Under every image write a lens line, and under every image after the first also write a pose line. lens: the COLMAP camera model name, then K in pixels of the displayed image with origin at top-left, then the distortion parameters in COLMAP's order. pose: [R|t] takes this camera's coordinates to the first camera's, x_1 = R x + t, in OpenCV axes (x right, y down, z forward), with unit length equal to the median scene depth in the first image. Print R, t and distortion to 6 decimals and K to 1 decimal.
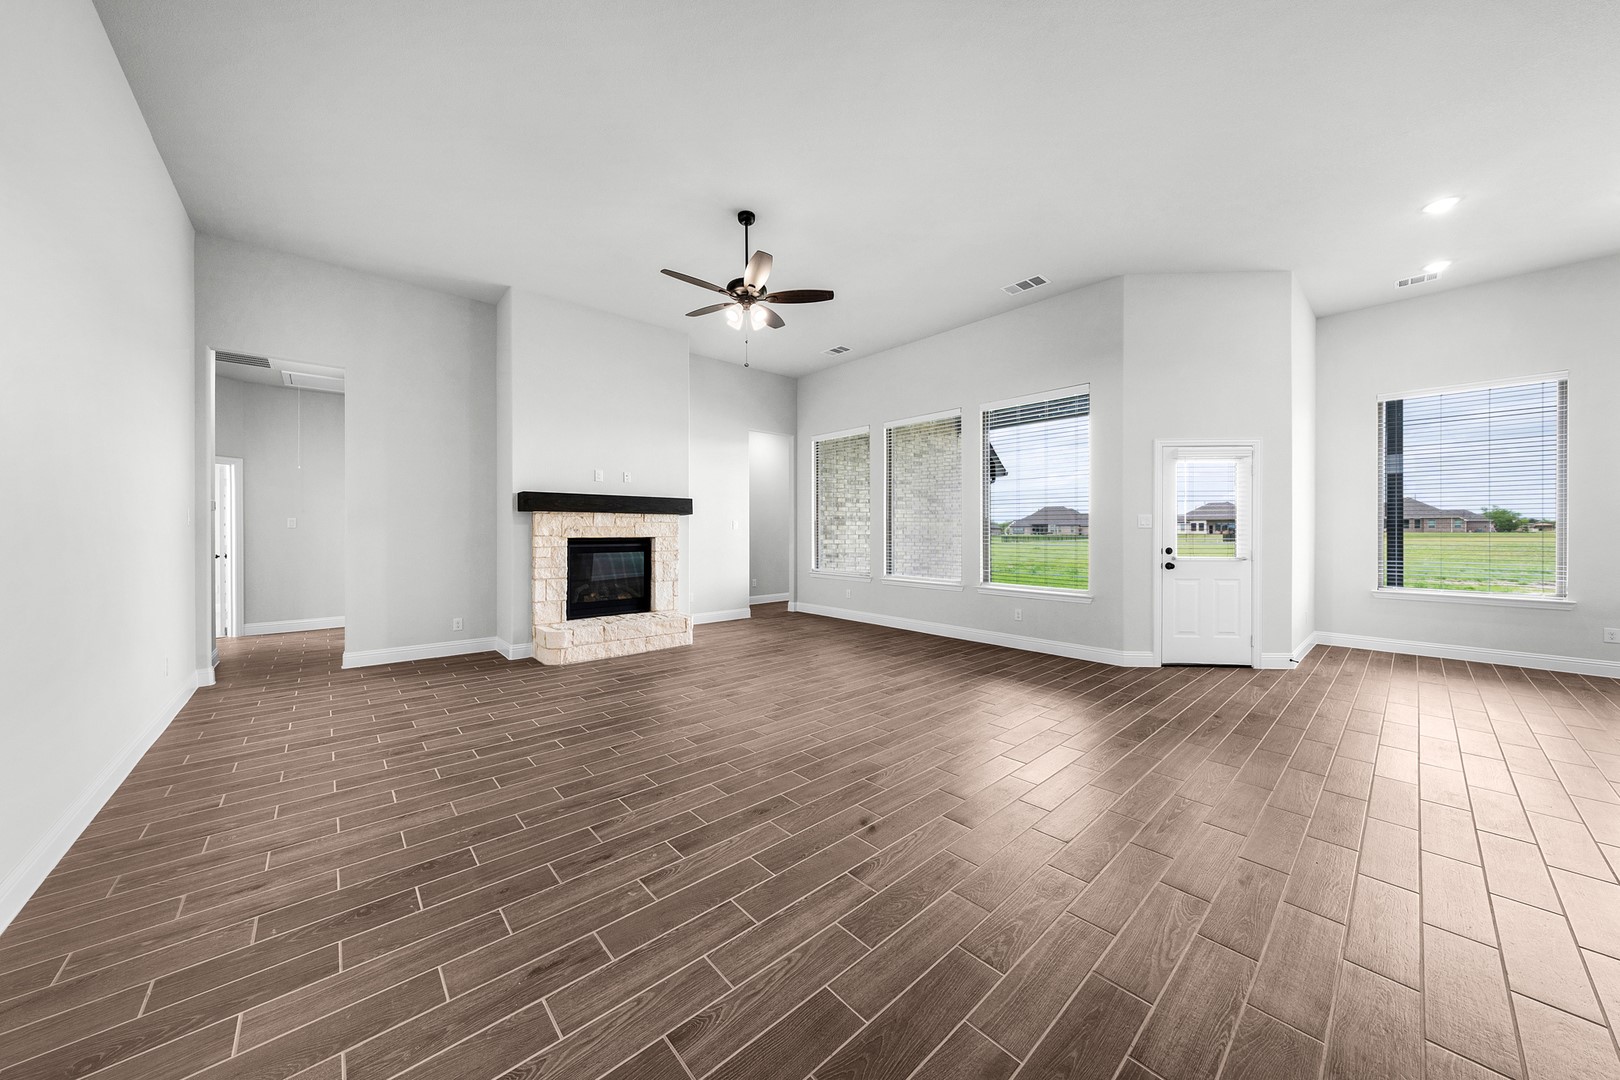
lens RADIAL K [[542.0, 0, 805.9], [0, 542.0, 533.7], [0, 0, 1]] dist [0.000216, 0.000144]
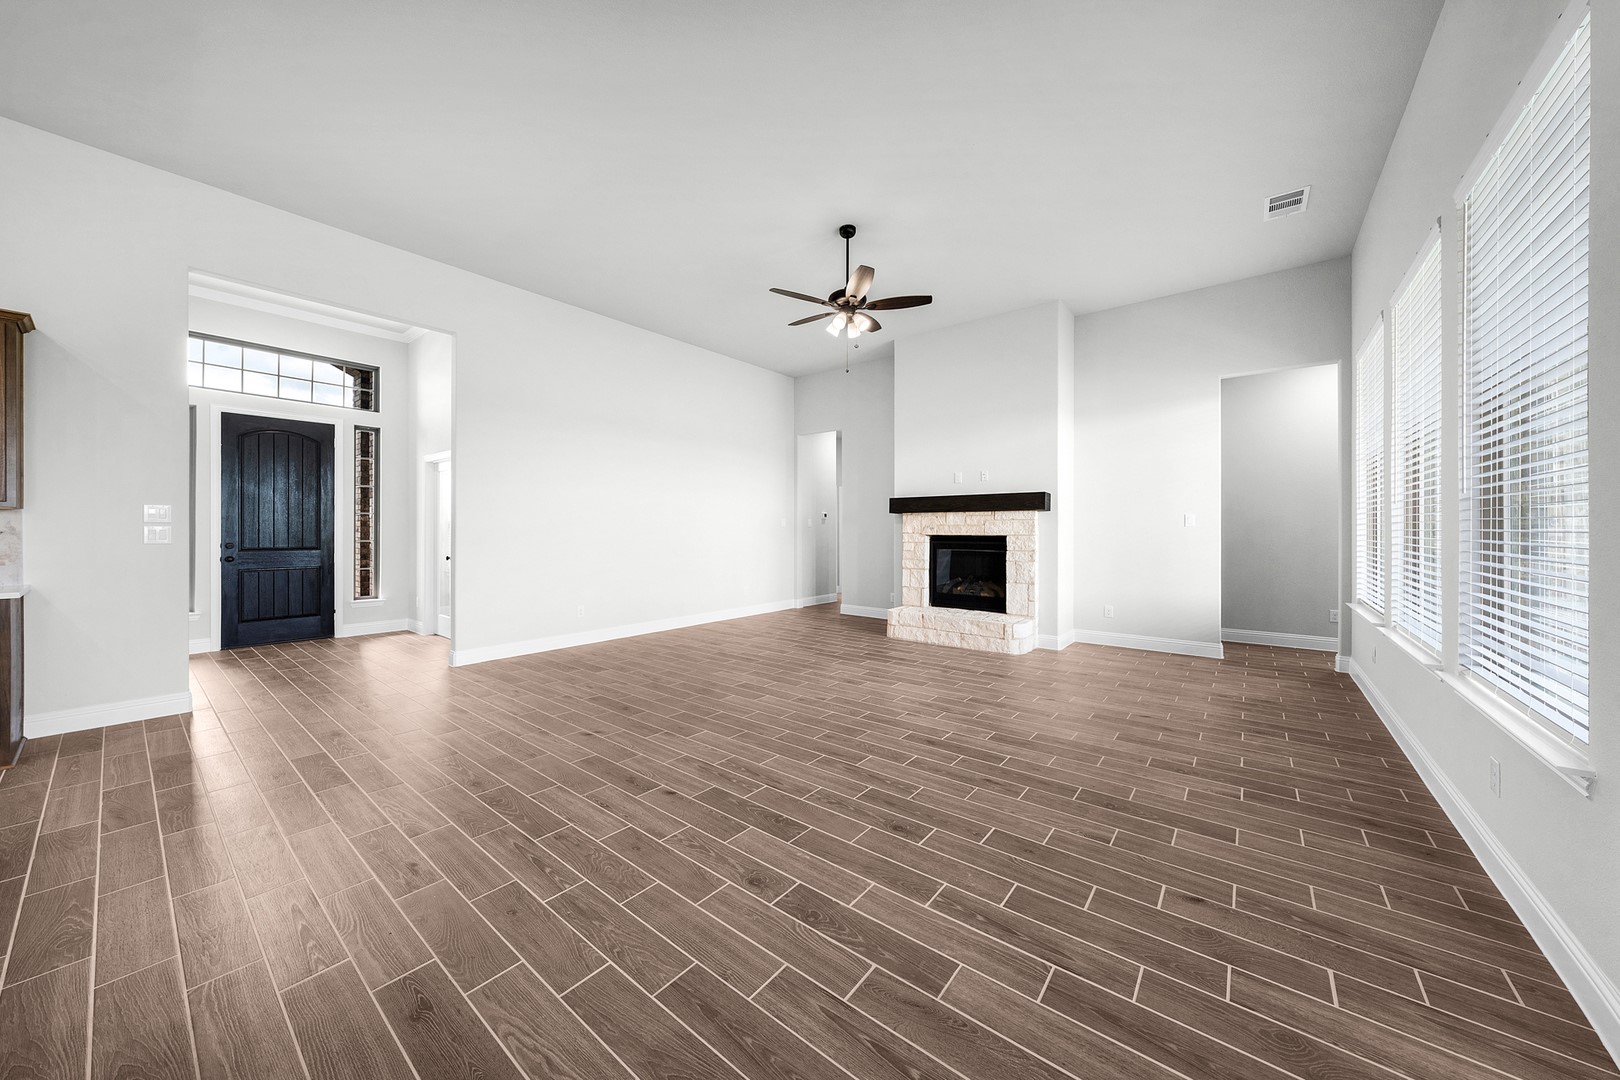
lens RADIAL K [[558.0, 0, 805.4], [0, 558.0, 511.8], [0, 0, 1]] dist [0.001053, 0.000064]
pose [[0.166420, -0.032830, -0.985508, 0.727716], [-0.004940, 0.999405, -0.034127, 0.000427], [0.986043, 0.010547, 0.166159, 0.563882]]
